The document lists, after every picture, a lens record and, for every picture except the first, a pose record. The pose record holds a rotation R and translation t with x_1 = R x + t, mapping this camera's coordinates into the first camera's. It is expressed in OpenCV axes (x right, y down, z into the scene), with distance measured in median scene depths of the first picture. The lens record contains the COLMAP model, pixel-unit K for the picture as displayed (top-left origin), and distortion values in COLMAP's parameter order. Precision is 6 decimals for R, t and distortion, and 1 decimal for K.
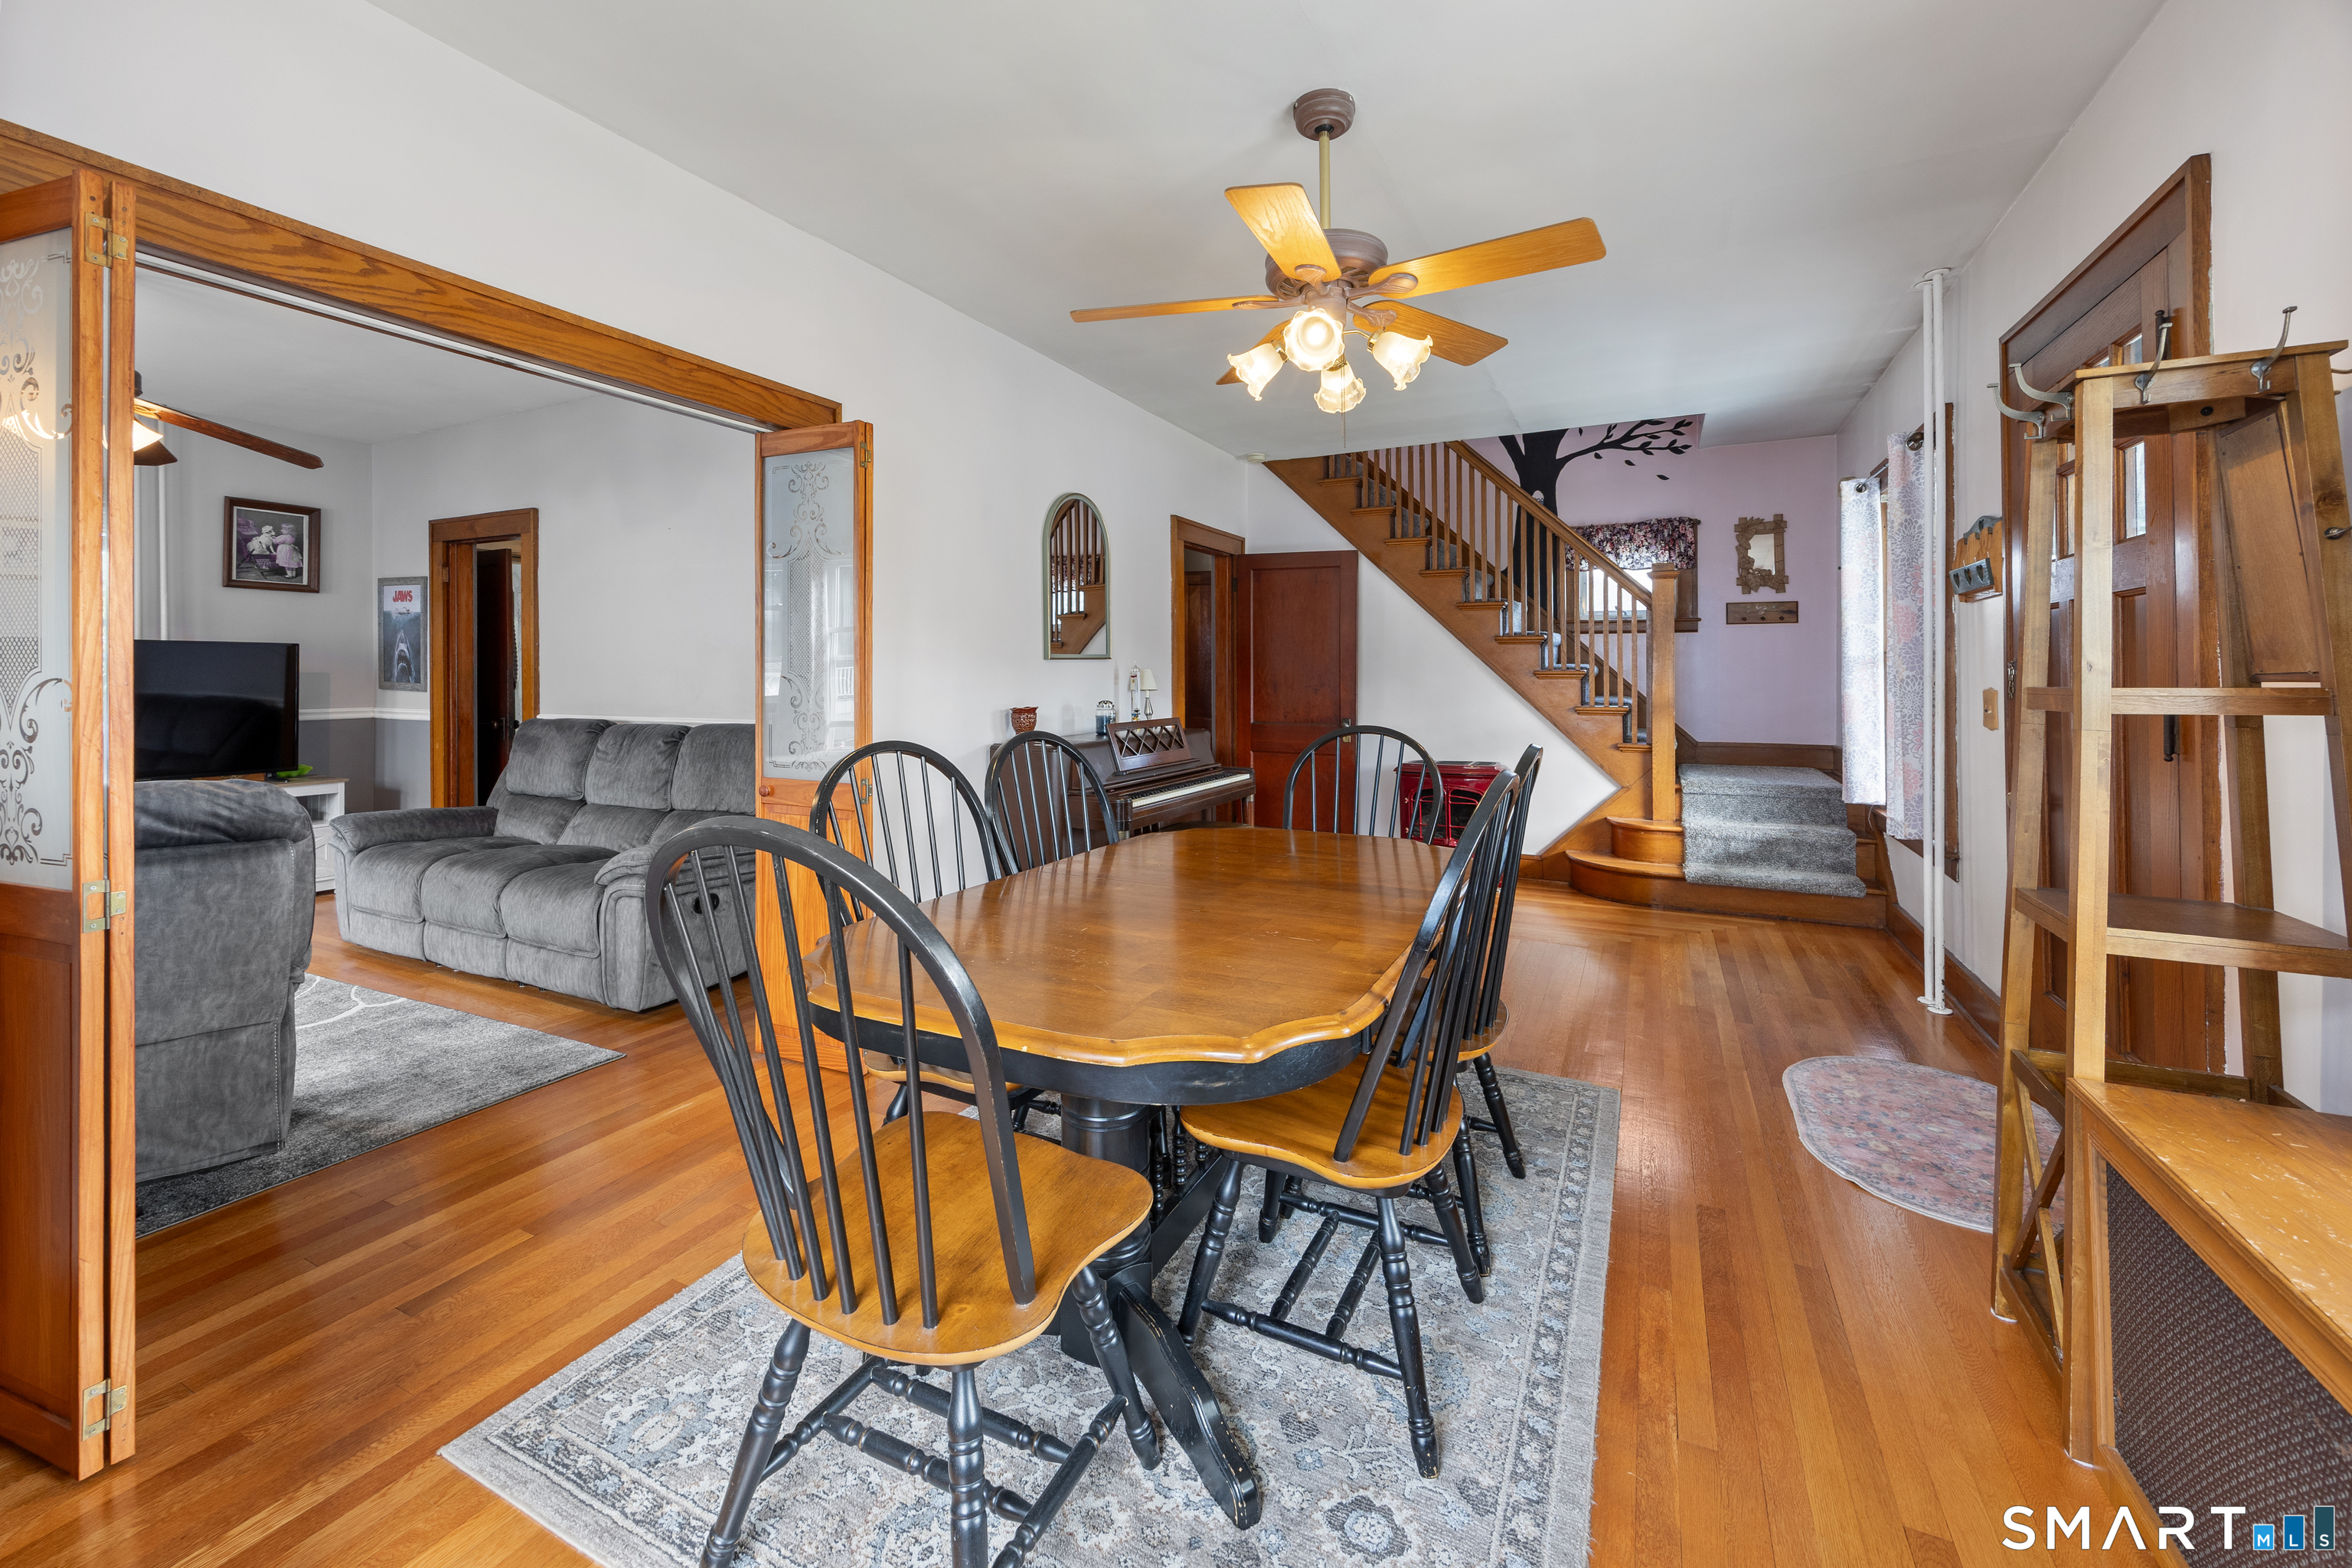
lens RADIAL K [[923.1, 0, 1156.2], [0, 923.1, 673.2], [0, 0, 1]] dist [-0.002657, 0.000334]
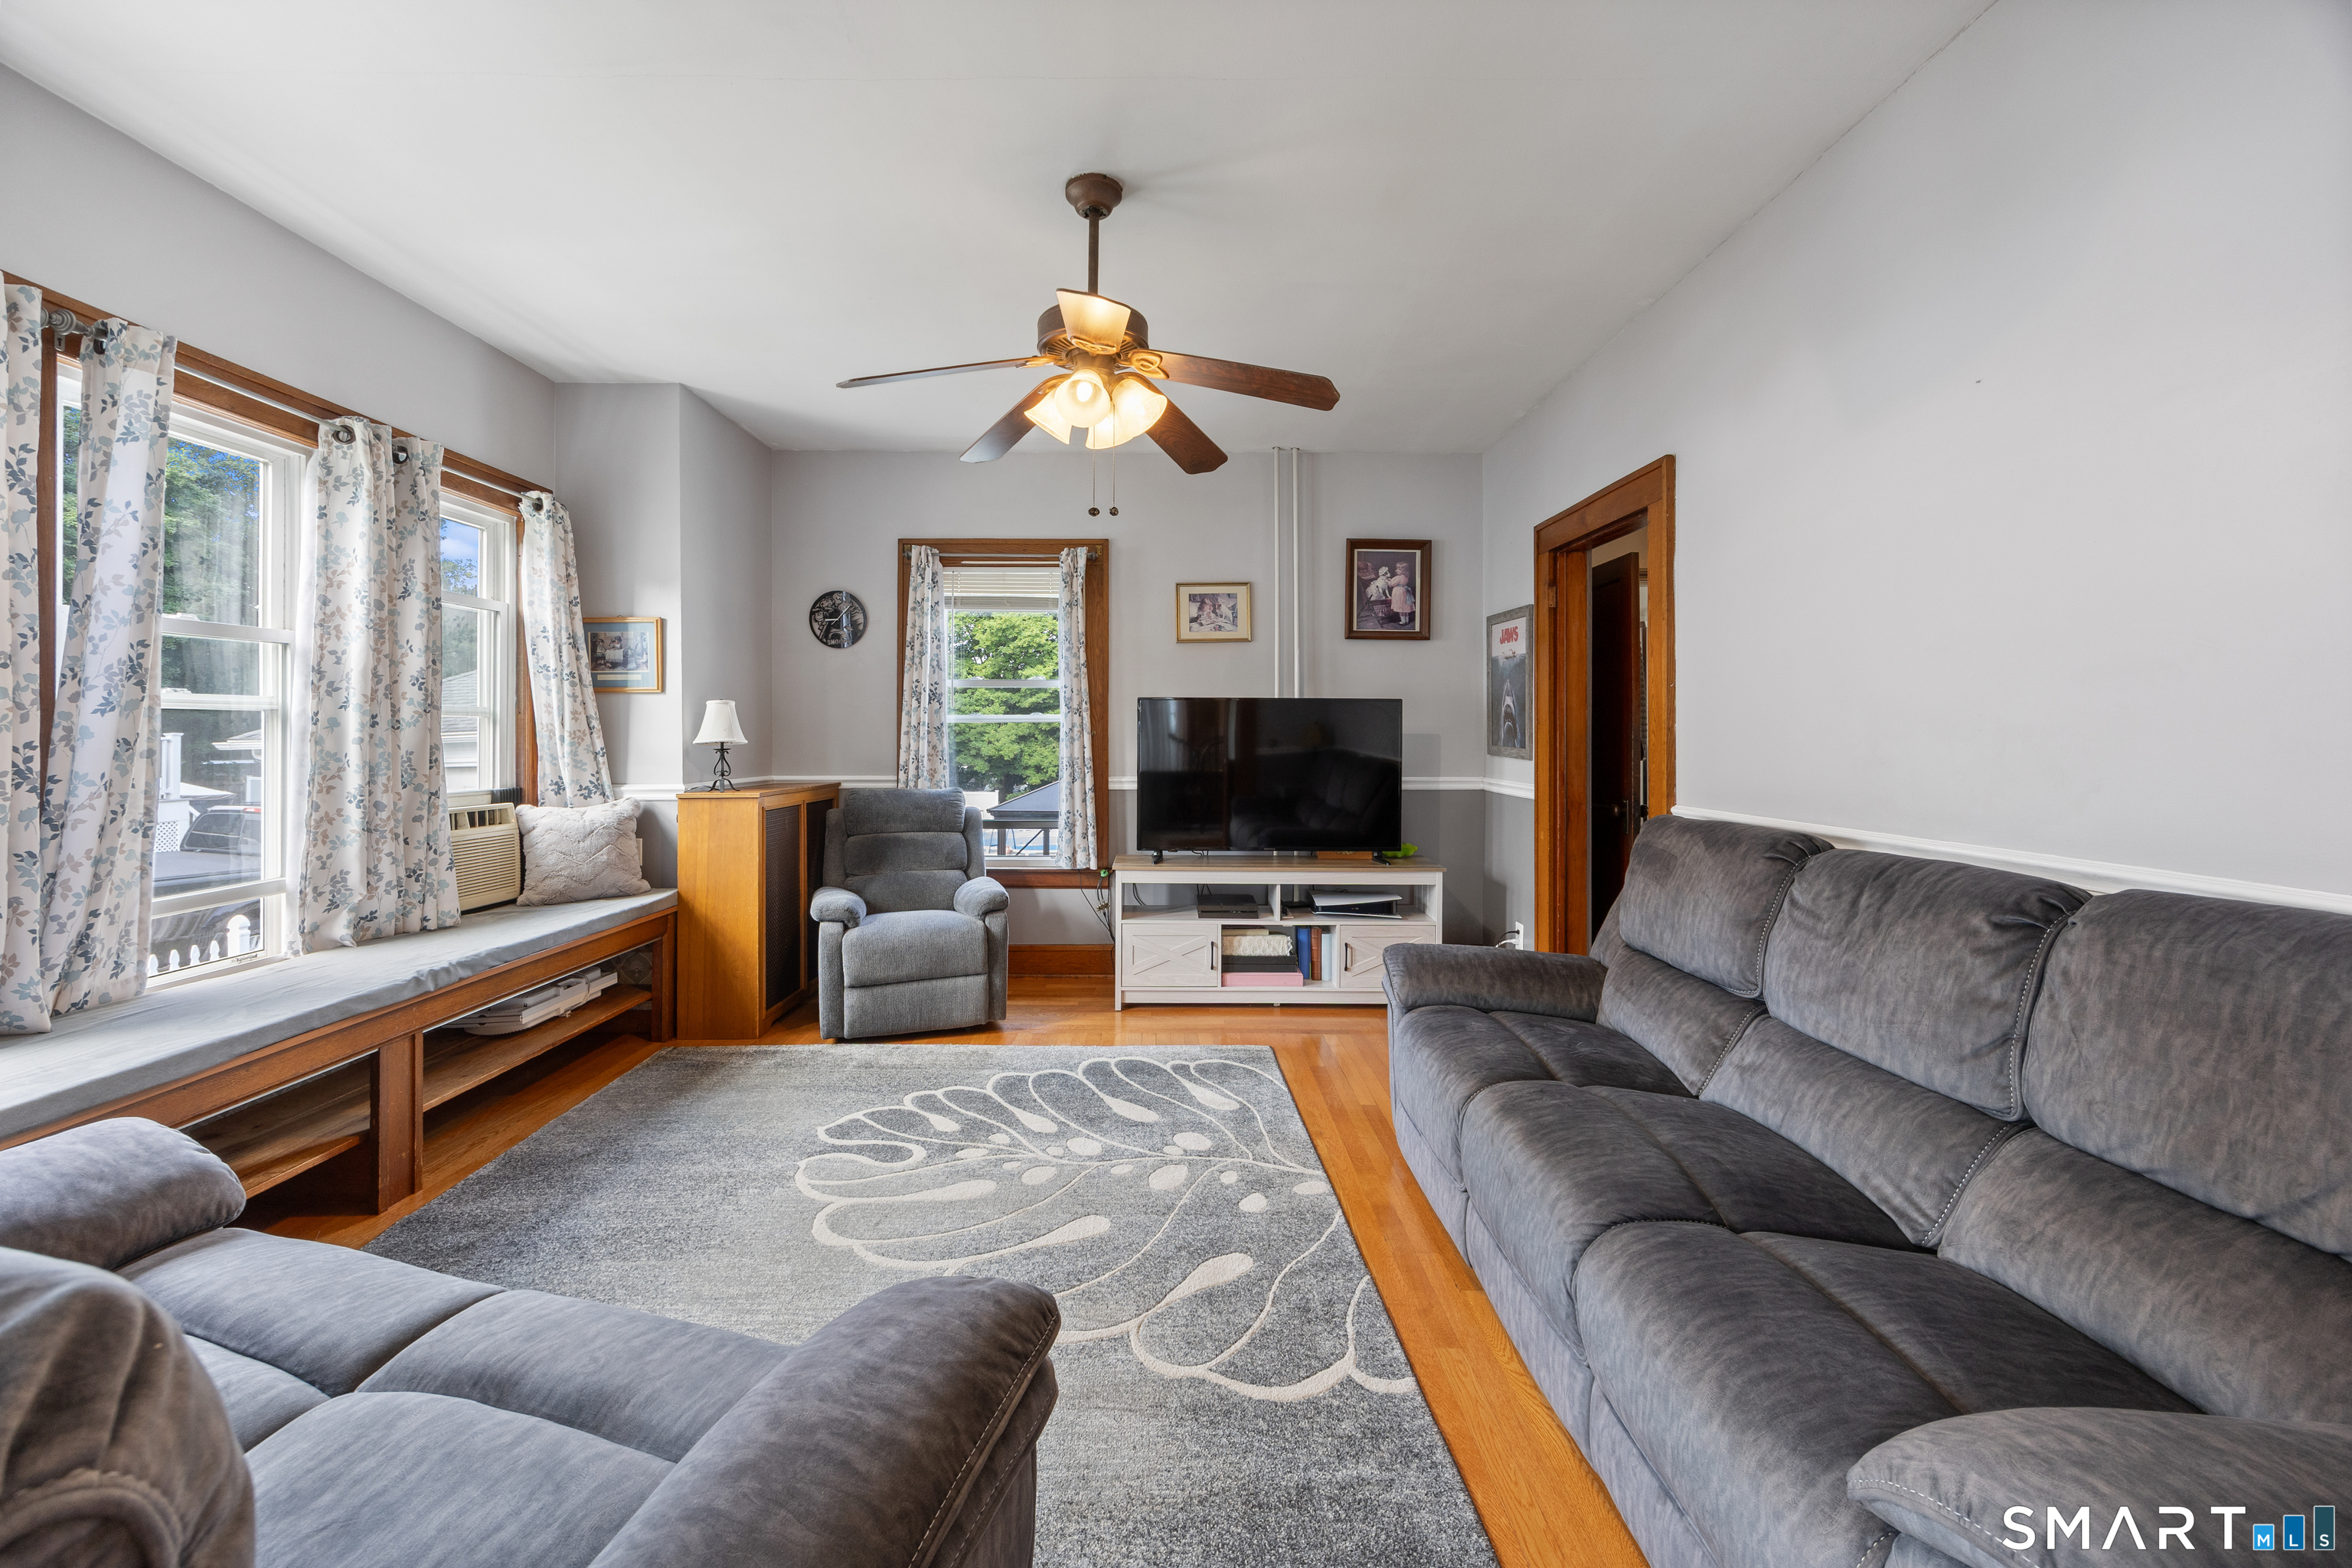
lens RADIAL K [[923.1, 0, 1164.5], [0, 923.1, 732.0], [0, 0, 1]] dist [-0.002657, 0.000334]
pose [[0.453414, -0.000110, -0.891300, -0.270320], [-0.004557, 0.999987, -0.002442, 0.000755], [0.891289, 0.005169, 0.453407, 0.409325]]
